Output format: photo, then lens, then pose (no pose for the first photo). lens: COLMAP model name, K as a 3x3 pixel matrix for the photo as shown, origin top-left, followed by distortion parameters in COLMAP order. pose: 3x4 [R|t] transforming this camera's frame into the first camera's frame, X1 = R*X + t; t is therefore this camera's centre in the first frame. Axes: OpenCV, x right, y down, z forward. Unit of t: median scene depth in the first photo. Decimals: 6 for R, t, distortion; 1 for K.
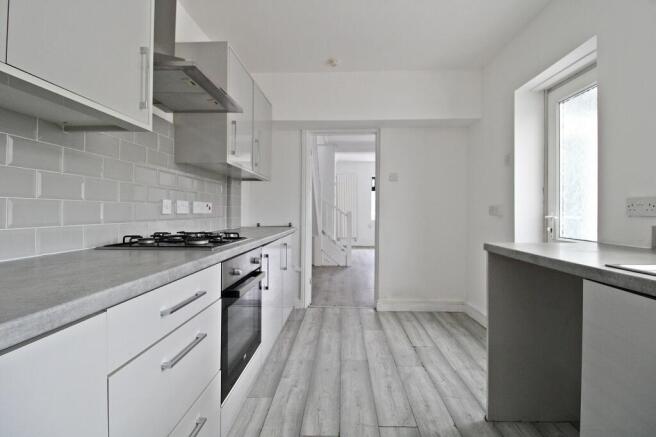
lens RADIAL K [[308.4, 0, 329.6], [0, 308.4, 208.3], [0, 0, 1]] dist [-0.001063, 0.000019]
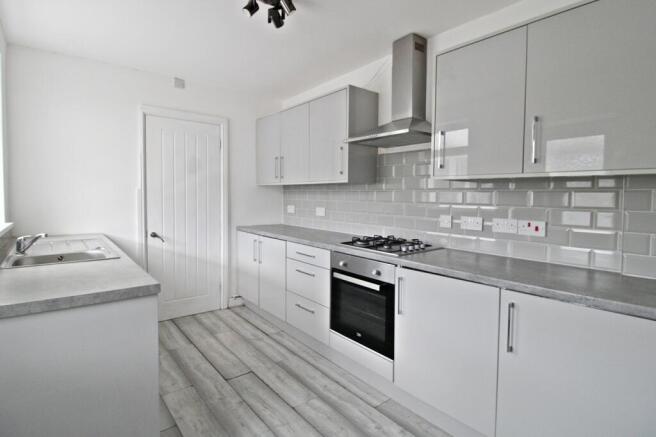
lens RADIAL K [[308.4, 0, 329.6], [0, 308.4, 208.3], [0, 0, 1]] dist [-0.001063, 0.000019]
pose [[-0.723184, 0.011745, -0.690555, 0.670602], [-0.009984, 0.999573, 0.027458, -0.092759], [0.690583, 0.026752, -0.722758, 1.709404]]
